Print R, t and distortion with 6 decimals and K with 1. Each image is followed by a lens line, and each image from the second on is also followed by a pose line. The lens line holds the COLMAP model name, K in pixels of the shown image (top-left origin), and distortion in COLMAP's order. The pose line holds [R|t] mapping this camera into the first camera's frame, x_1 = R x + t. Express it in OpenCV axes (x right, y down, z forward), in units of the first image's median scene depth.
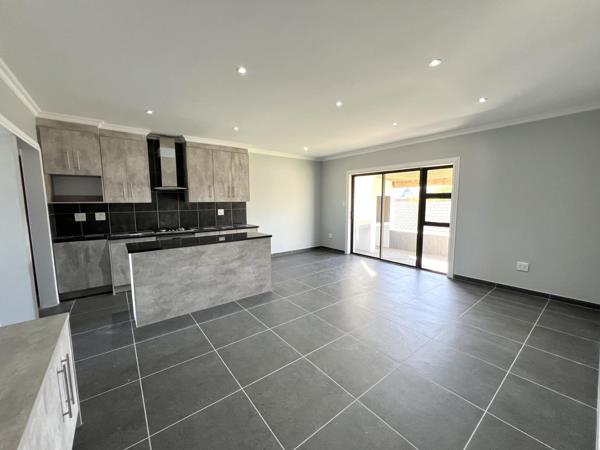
lens RADIAL K [[239.2, 0, 299.7], [0, 239.2, 225.5], [0, 0, 1]] dist [-0.001807, 0.000027]
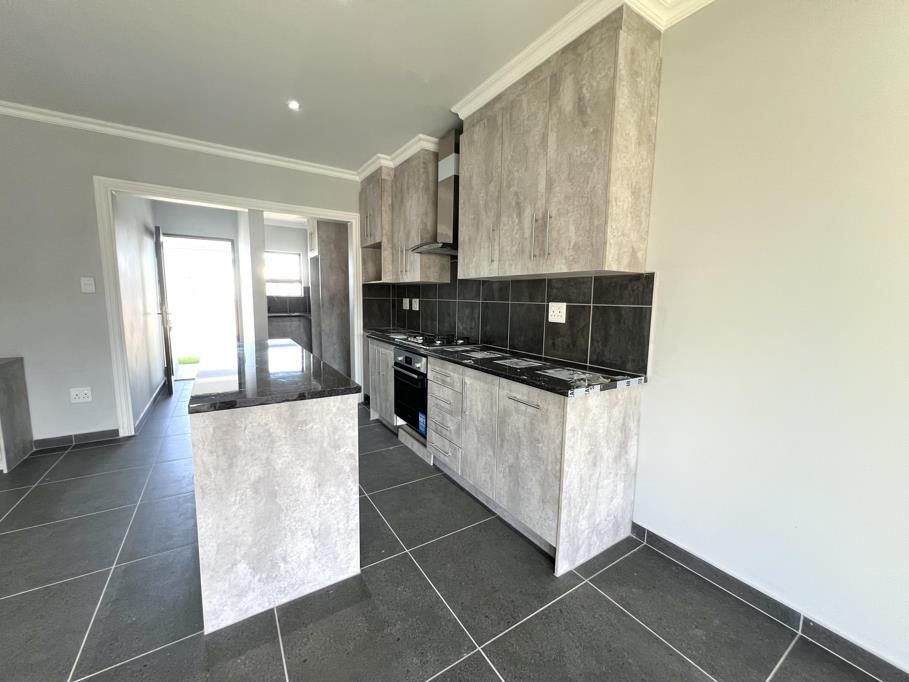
lens RADIAL K [[362.4, 0, 454.1], [0, 362.4, 341.8], [0, 0, 1]] dist [-0.001807, 0.000027]
pose [[-0.094506, 0.125641, -0.987564, 0.141194], [-0.120967, 0.983204, 0.136662, -0.072548], [0.988148, 0.132378, -0.077720, 1.002218]]
